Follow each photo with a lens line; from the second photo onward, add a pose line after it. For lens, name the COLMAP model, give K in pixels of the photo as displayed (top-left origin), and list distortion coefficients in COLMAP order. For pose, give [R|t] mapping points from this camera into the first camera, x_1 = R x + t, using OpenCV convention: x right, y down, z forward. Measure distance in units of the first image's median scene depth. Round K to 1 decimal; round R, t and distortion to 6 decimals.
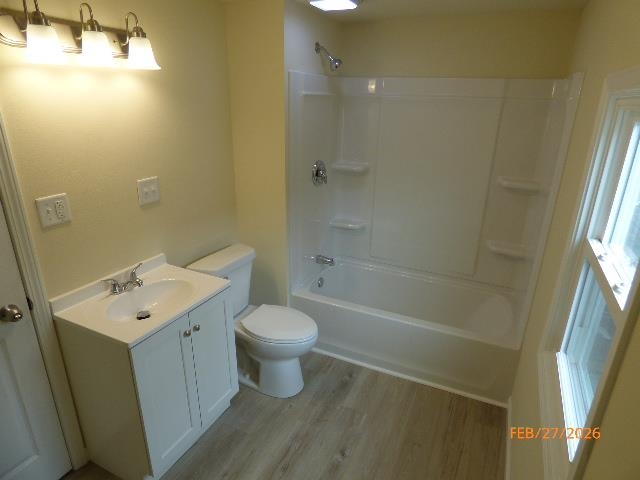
lens RADIAL K [[385.4, 0, 320.0], [0, 385.4, 240.0], [0, 0, 1]] dist [-0.006742, -0.000450]
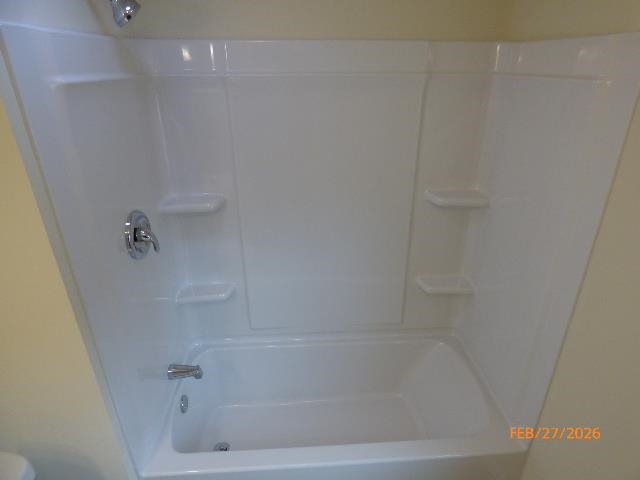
lens RADIAL K [[385.4, 0, 320.0], [0, 385.4, 240.0], [0, 0, 1]] dist [-0.006742, -0.000450]
pose [[0.877688, -0.223428, 0.423962, -0.009522], [0.187253, 0.974227, 0.125765, -0.187031], [-0.441135, -0.030994, 0.896905, 0.438430]]
